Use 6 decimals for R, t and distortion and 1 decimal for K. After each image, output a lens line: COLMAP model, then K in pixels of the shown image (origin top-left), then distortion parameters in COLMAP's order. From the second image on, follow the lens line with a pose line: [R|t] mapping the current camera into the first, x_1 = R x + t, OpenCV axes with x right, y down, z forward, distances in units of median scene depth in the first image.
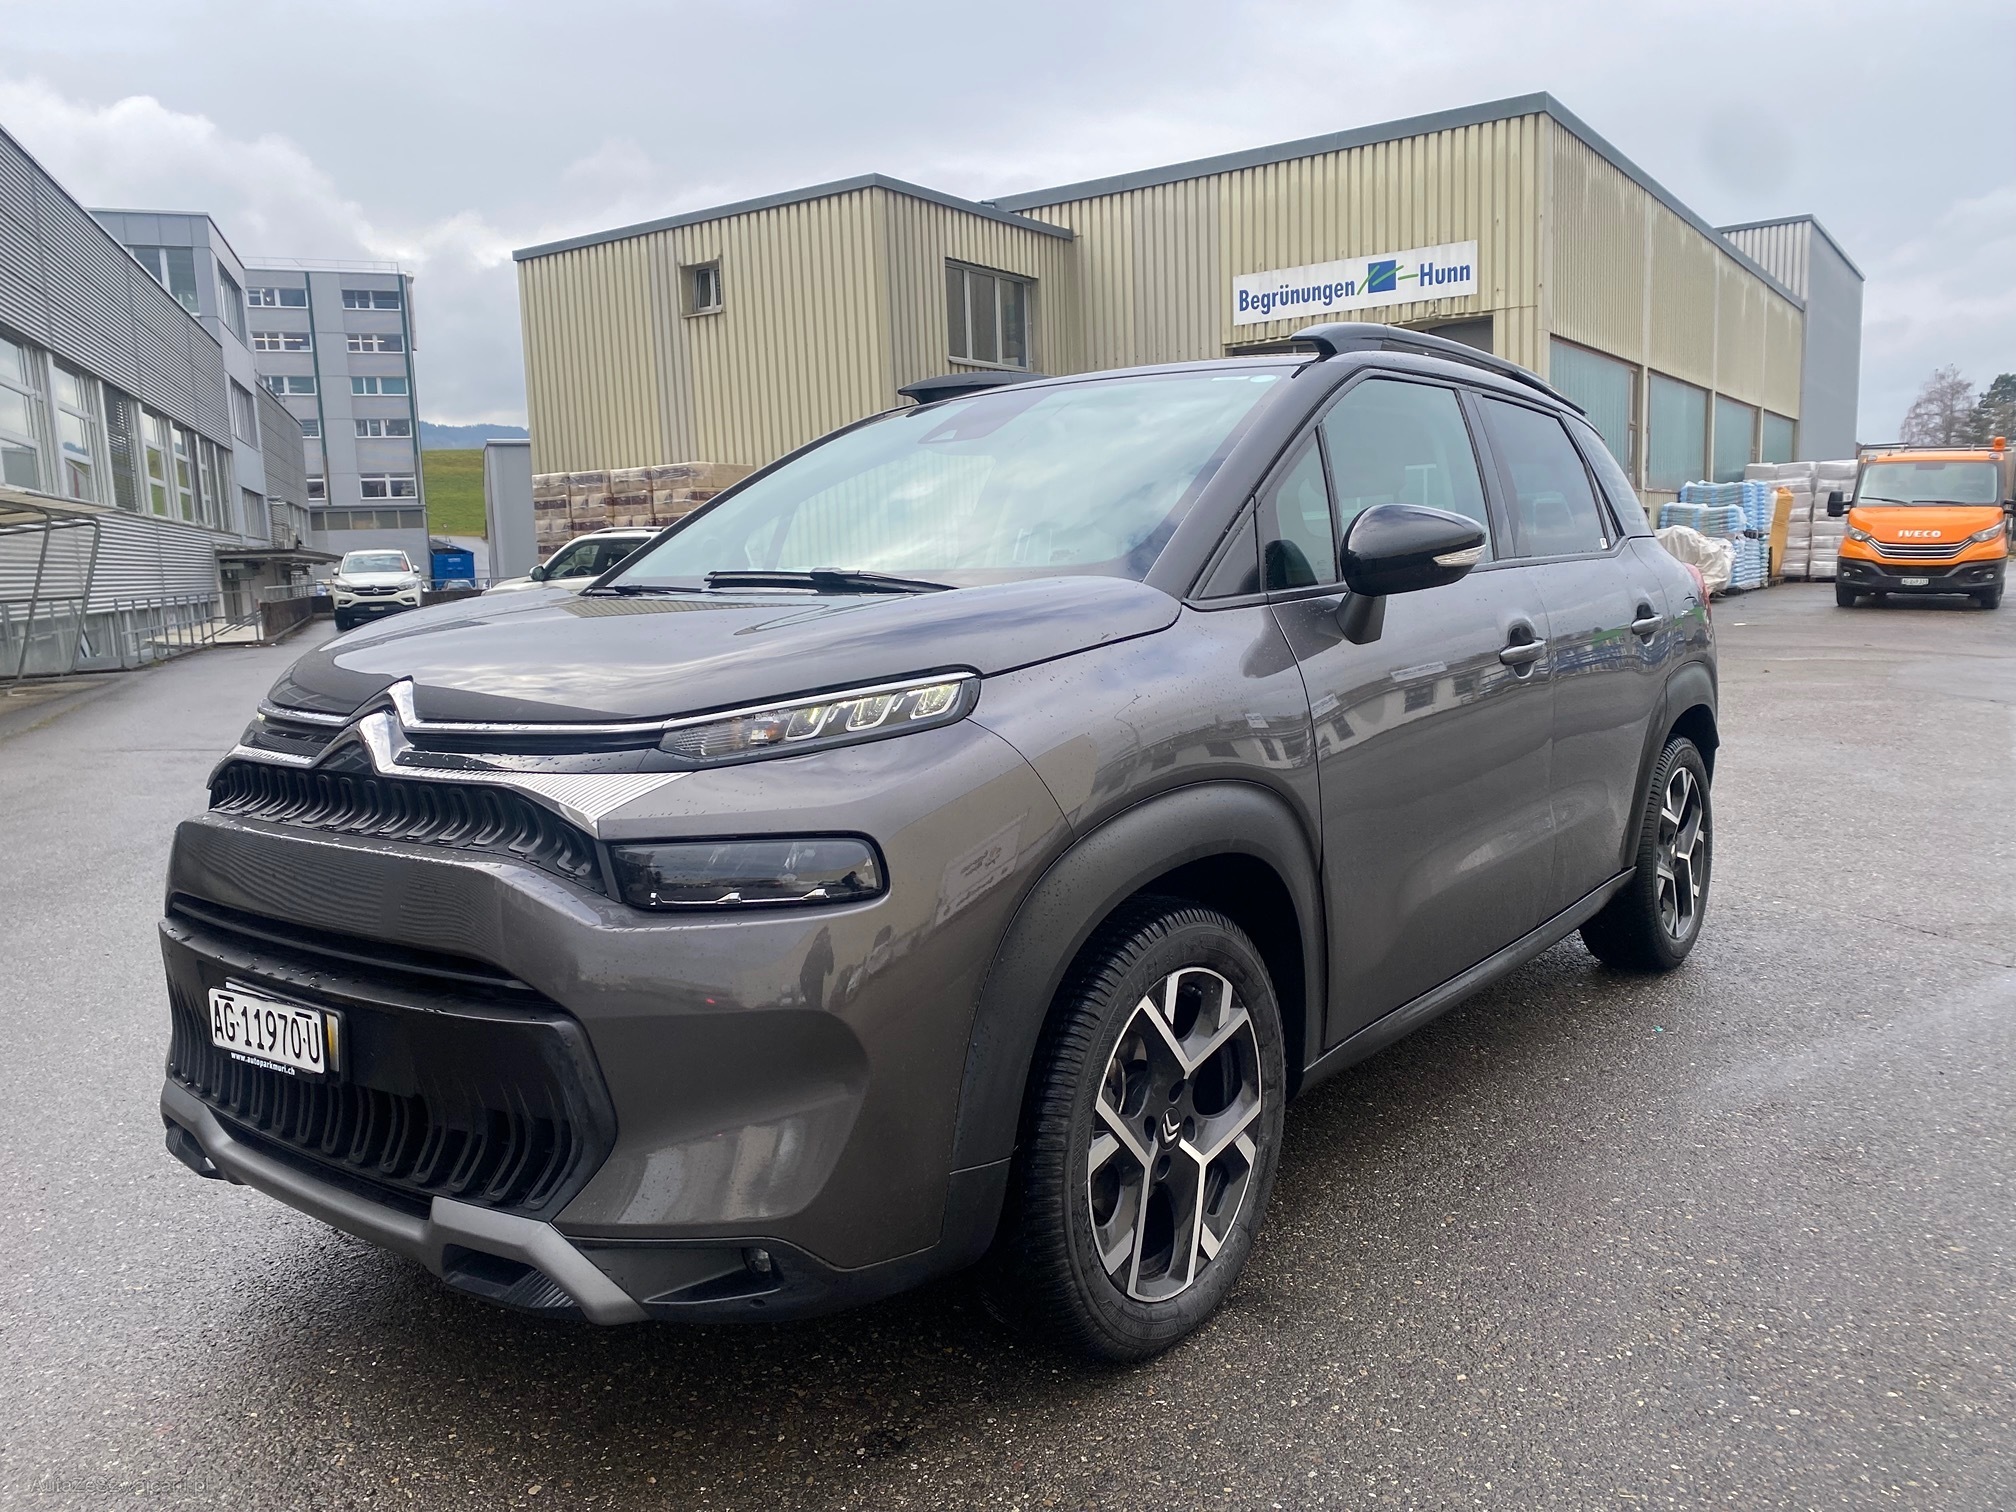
lens RADIAL K [[1518.7, 0, 1013.5], [0, 1518.7, 756.1], [0, 0, 1]] dist [0.018016, -0.034355]
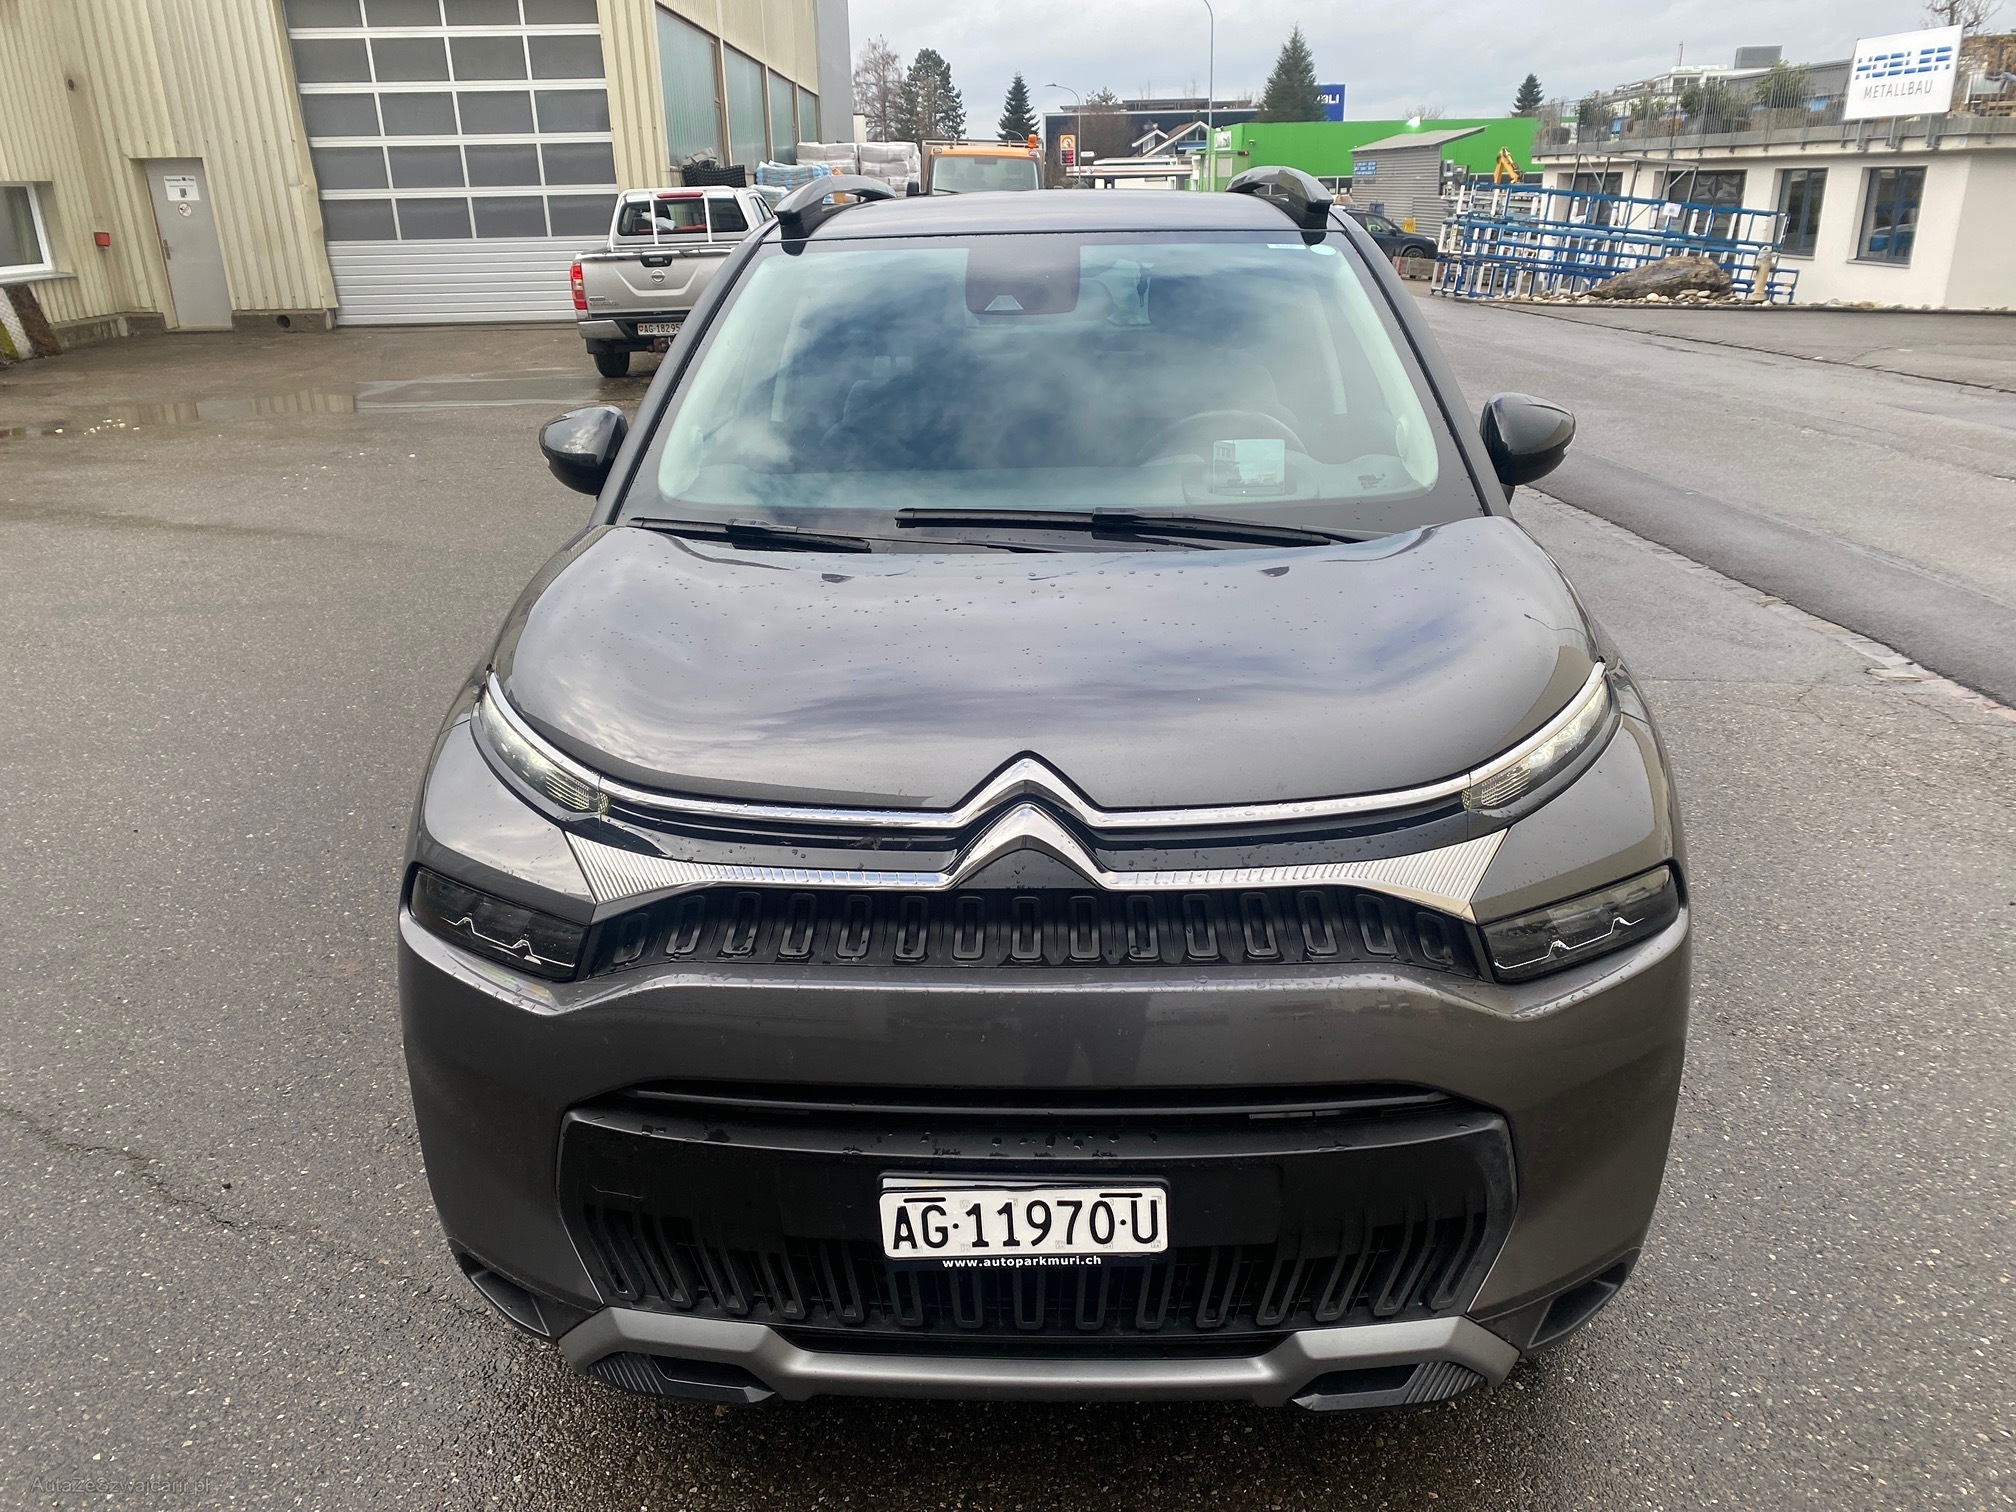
lens RADIAL K [[1518.7, 0, 1011.4], [0, 1518.7, 760.8], [0, 0, 1]] dist [0.018016, -0.034355]
pose [[0.817215, -0.182506, 0.546673, -0.819361], [0.063812, 0.971357, 0.228895, -0.223588], [-0.572790, -0.152172, 0.805453, 0.358175]]
